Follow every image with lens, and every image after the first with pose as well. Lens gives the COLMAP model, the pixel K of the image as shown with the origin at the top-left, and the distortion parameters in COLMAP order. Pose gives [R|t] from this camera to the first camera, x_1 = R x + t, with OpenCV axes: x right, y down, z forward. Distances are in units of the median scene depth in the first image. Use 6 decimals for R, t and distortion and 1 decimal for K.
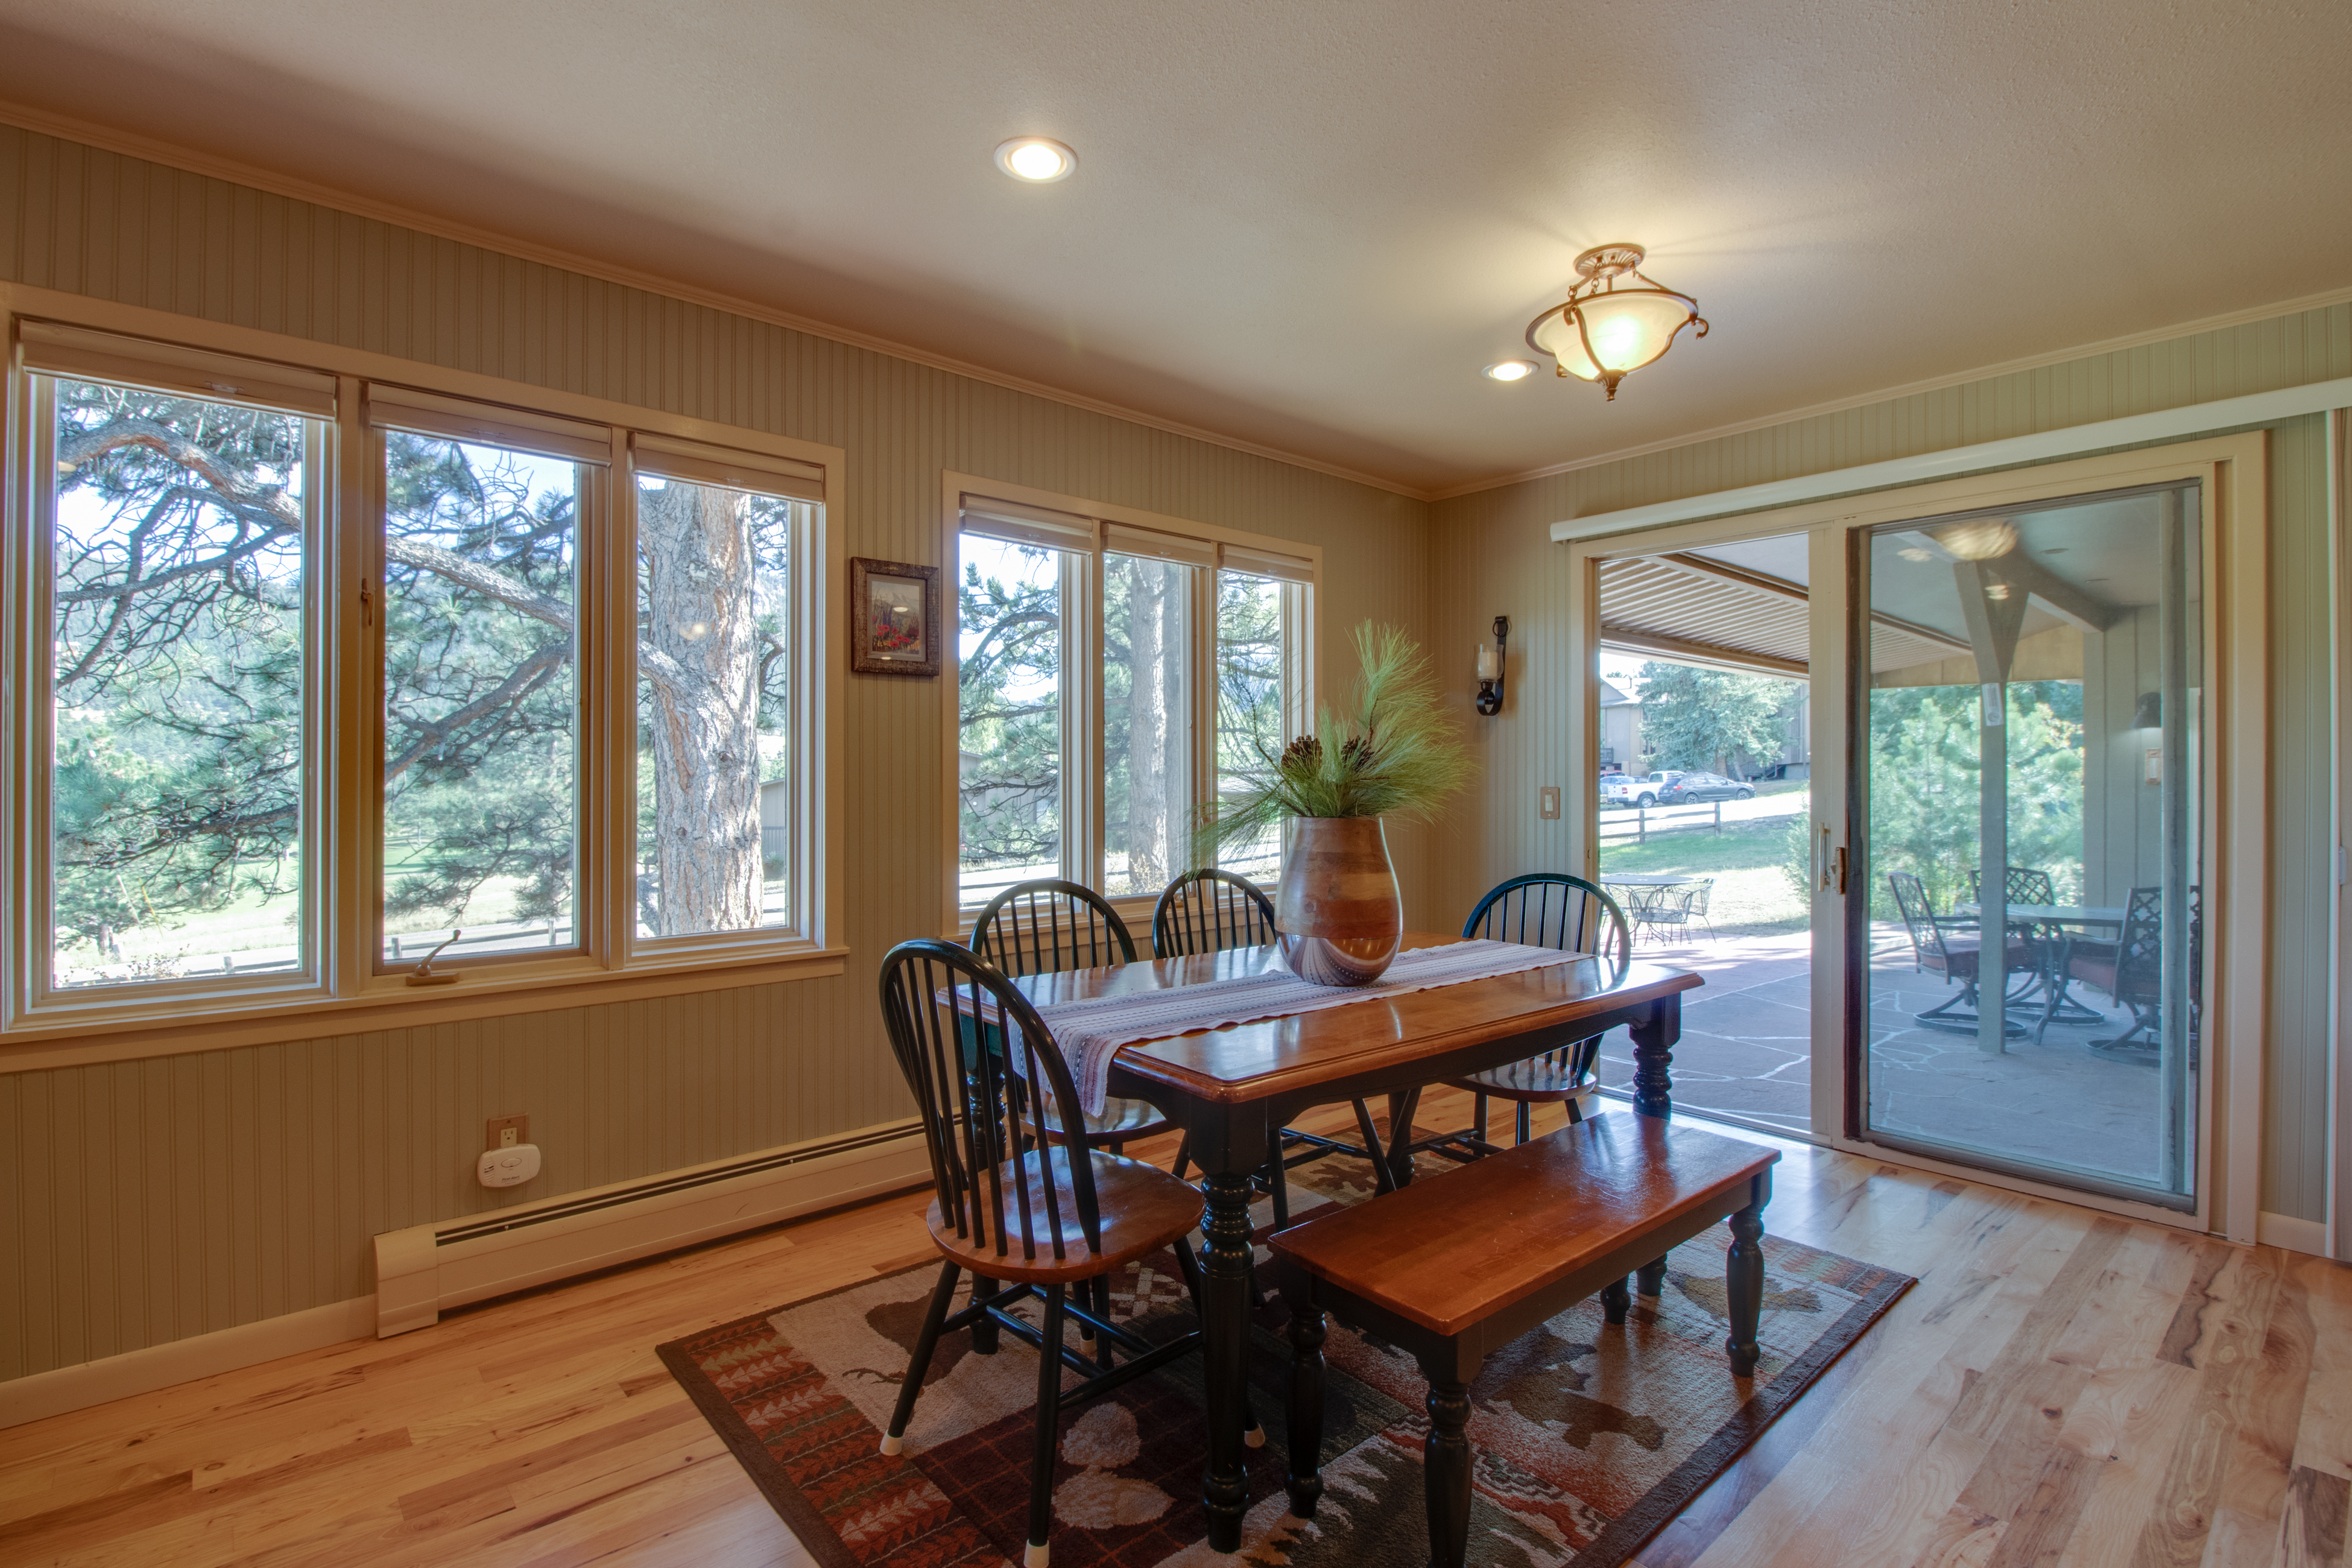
lens RADIAL K [[1023.8, 0, 1175.3], [0, 1023.8, 799.2], [0, 0, 1]] dist [-0.000891, -0.000138]
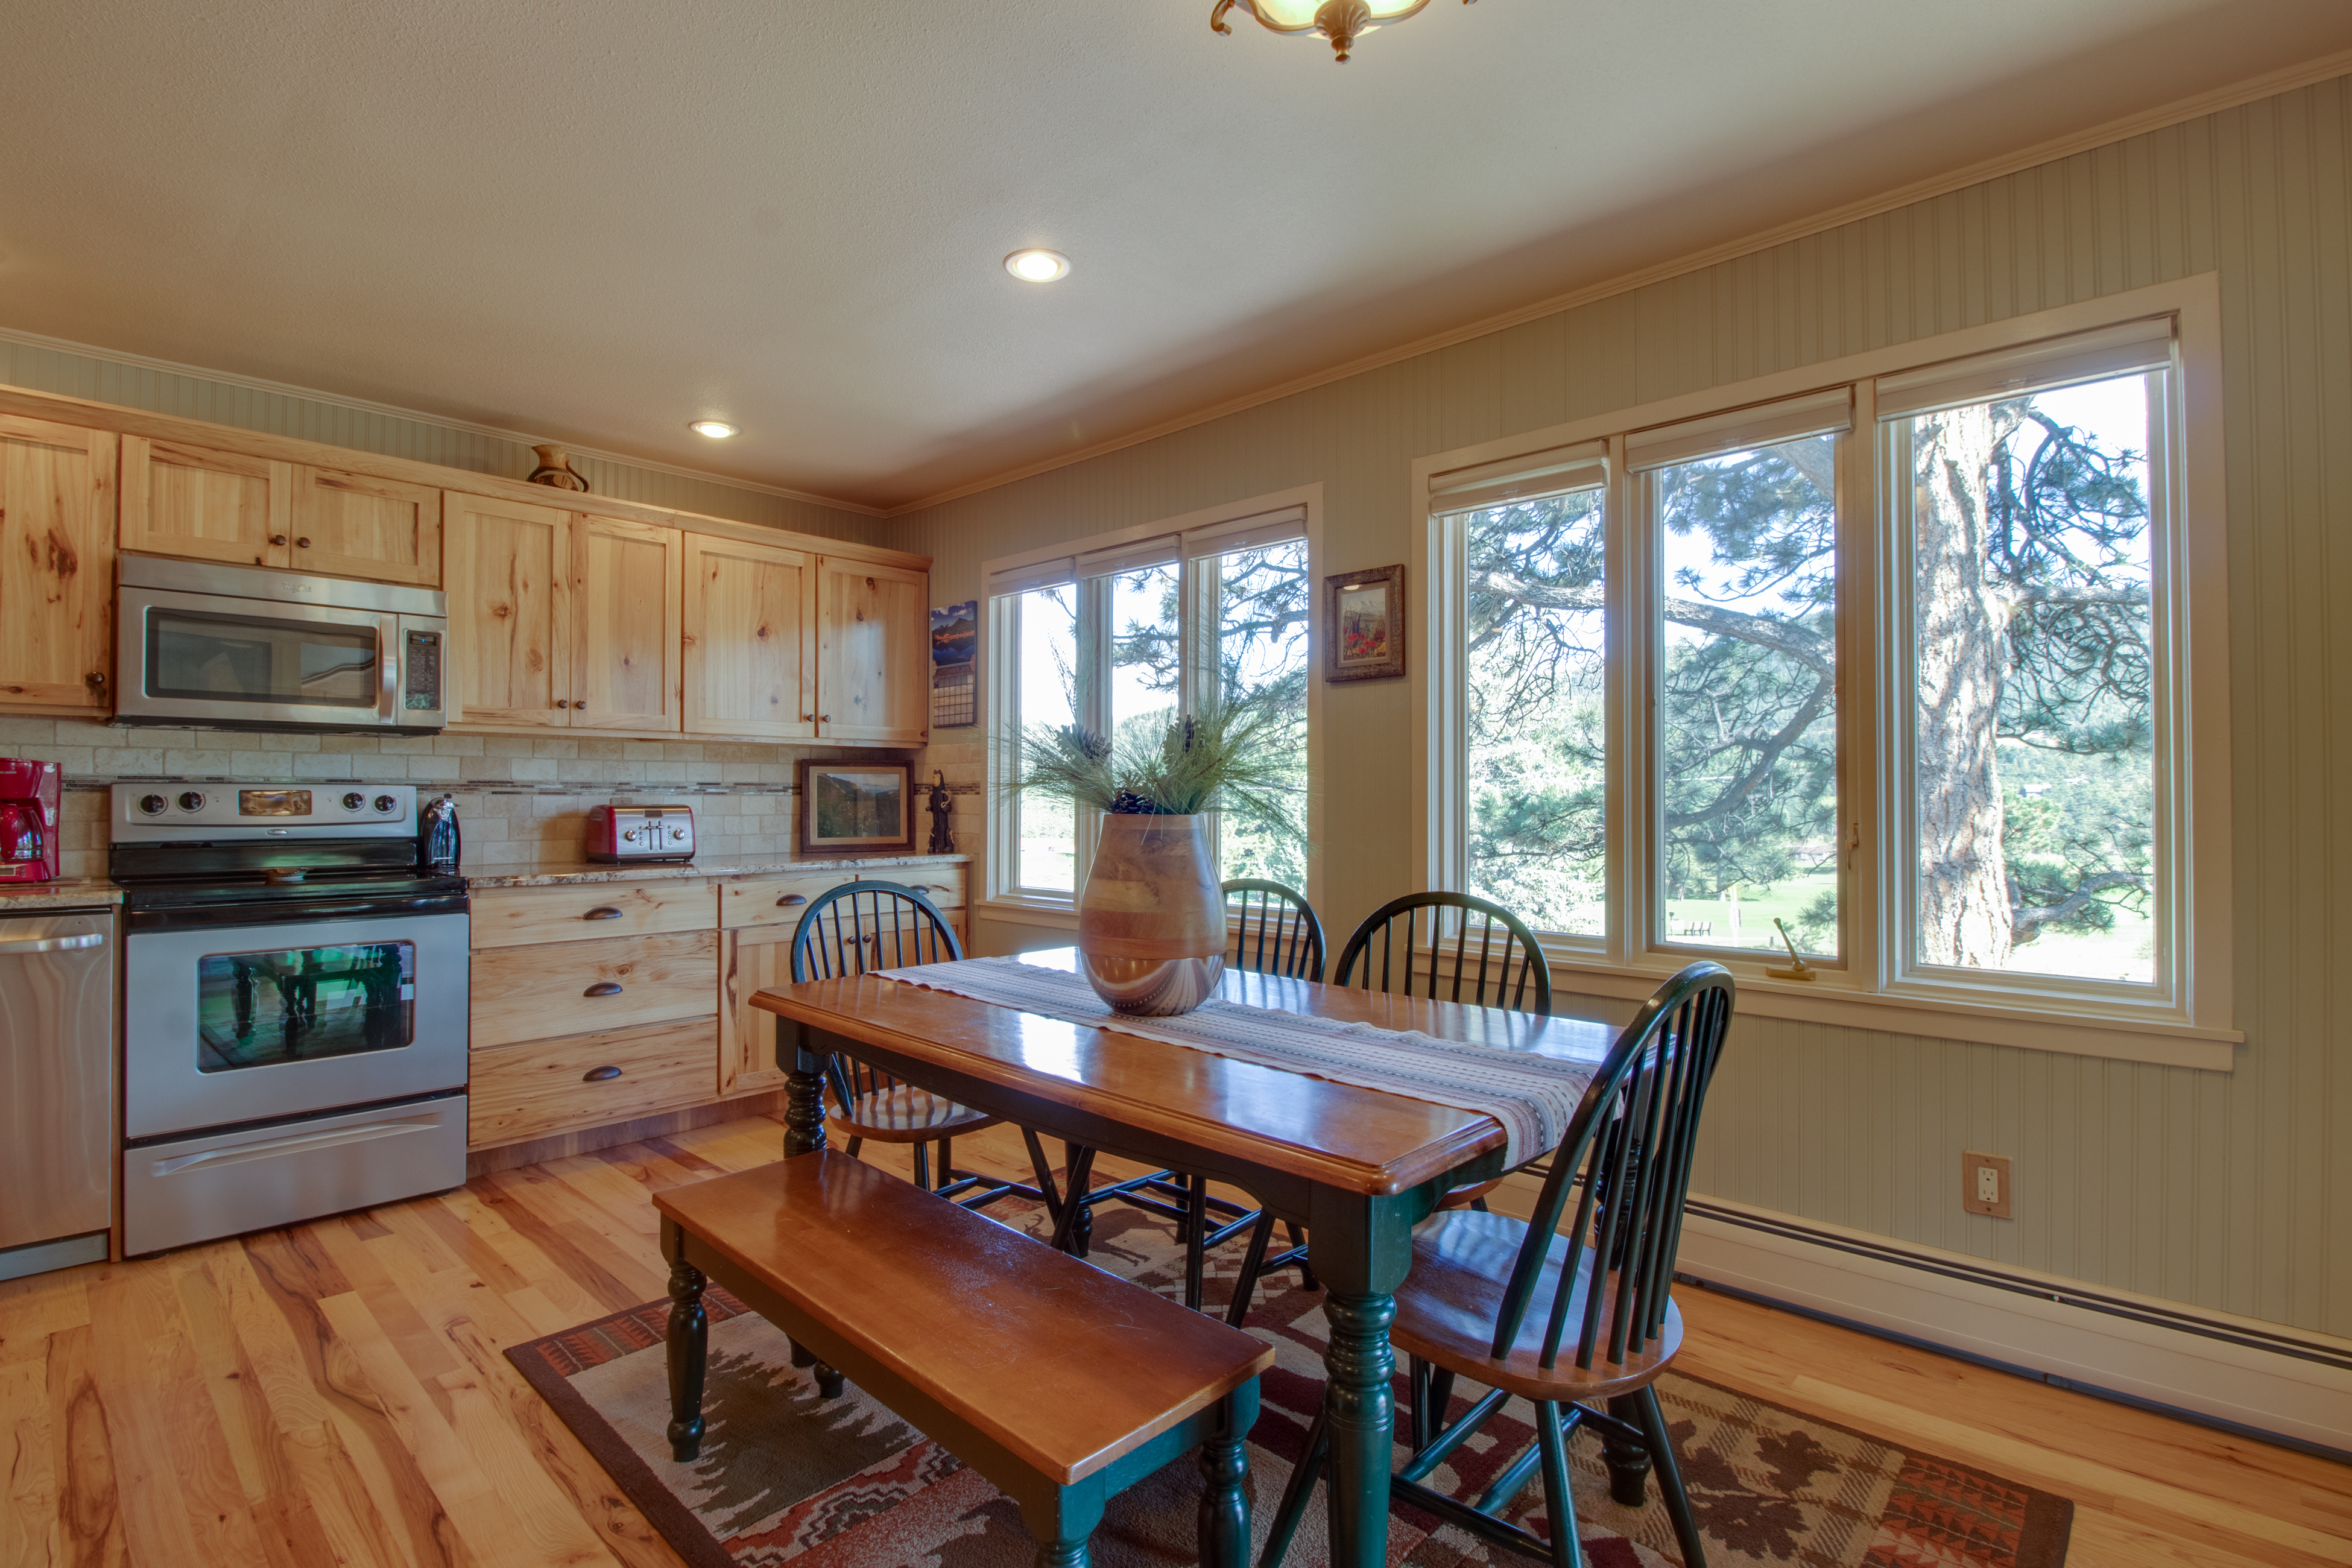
lens RADIAL K [[1112.1, 0, 1176.0], [0, 1112.1, 784.0], [0, 0, 1]] dist [0.000786, 0.000132]
pose [[0.131496, -0.006183, -0.991297, 0.792593], [-0.004595, 0.999966, -0.006847, -0.008965], [0.991306, 0.005456, 0.131463, 0.659192]]
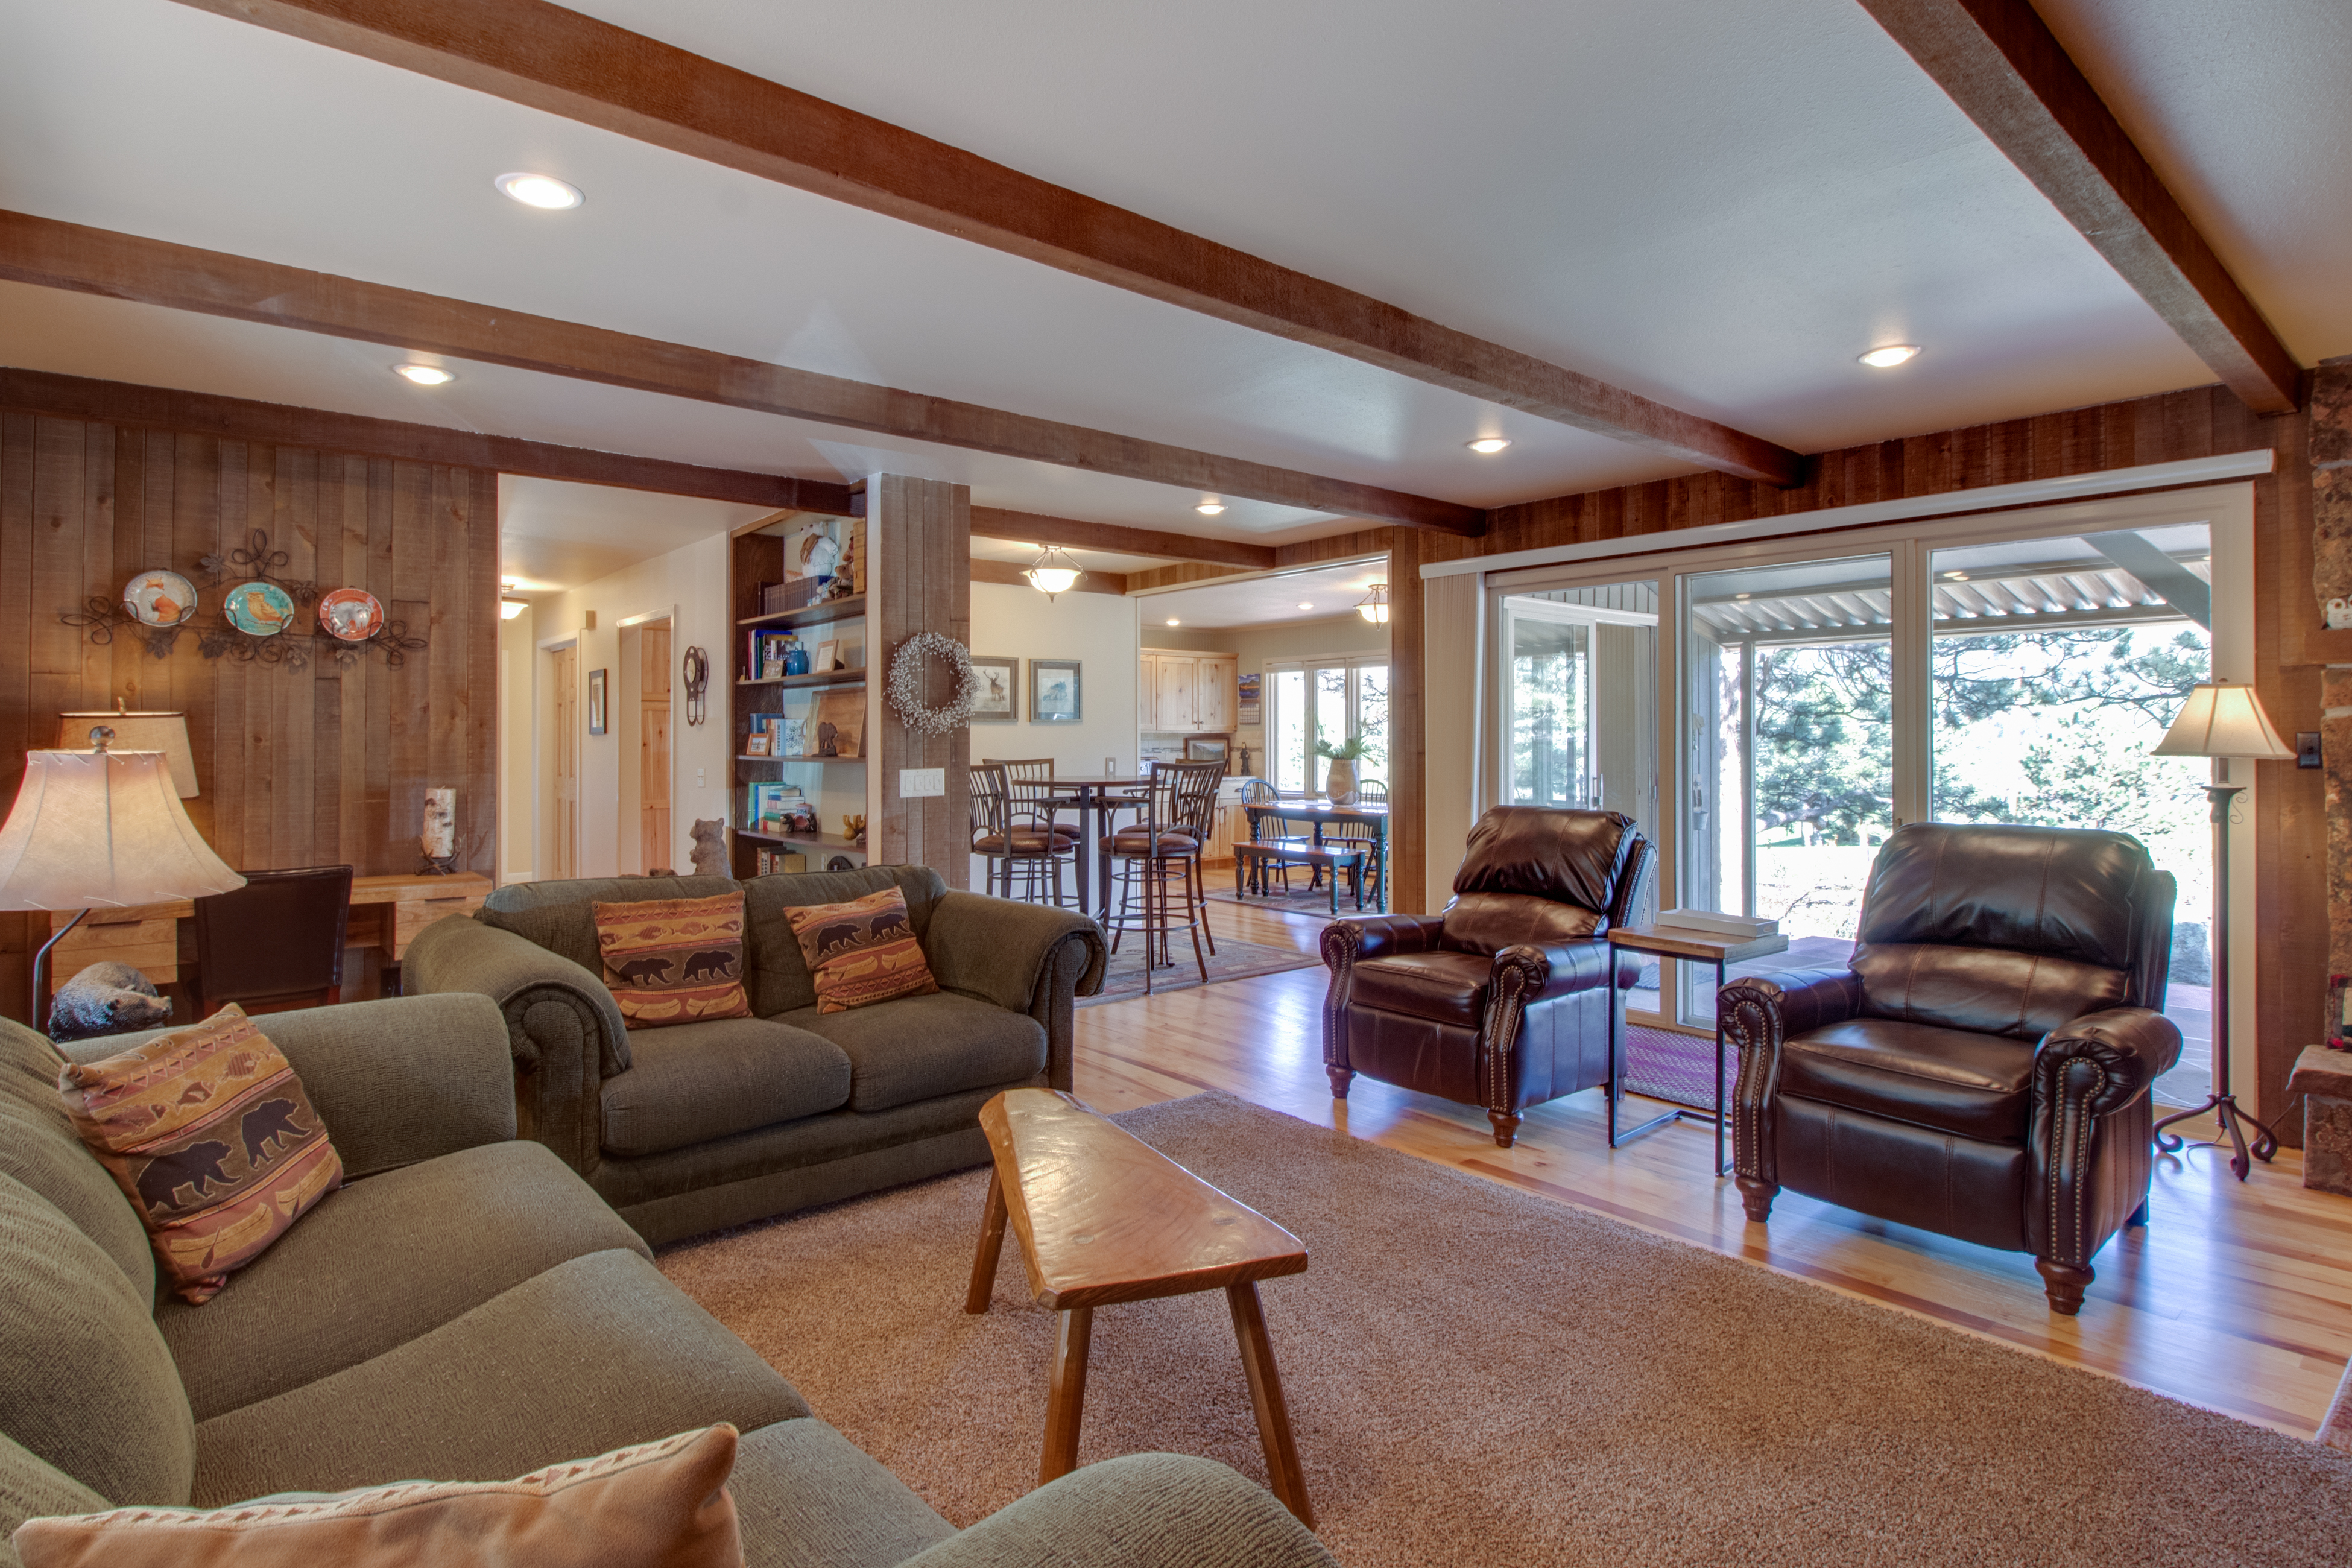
lens RADIAL K [[1156.5, 0, 1170.3], [0, 1156.5, 738.2], [0, 0, 1]] dist [0.000447, 0.000055]
pose [[0.009068, 0.003603, -0.999952, 3.255095], [-0.002843, 0.999990, 0.003577, -0.065970], [0.999955, 0.002811, 0.009078, 0.234805]]
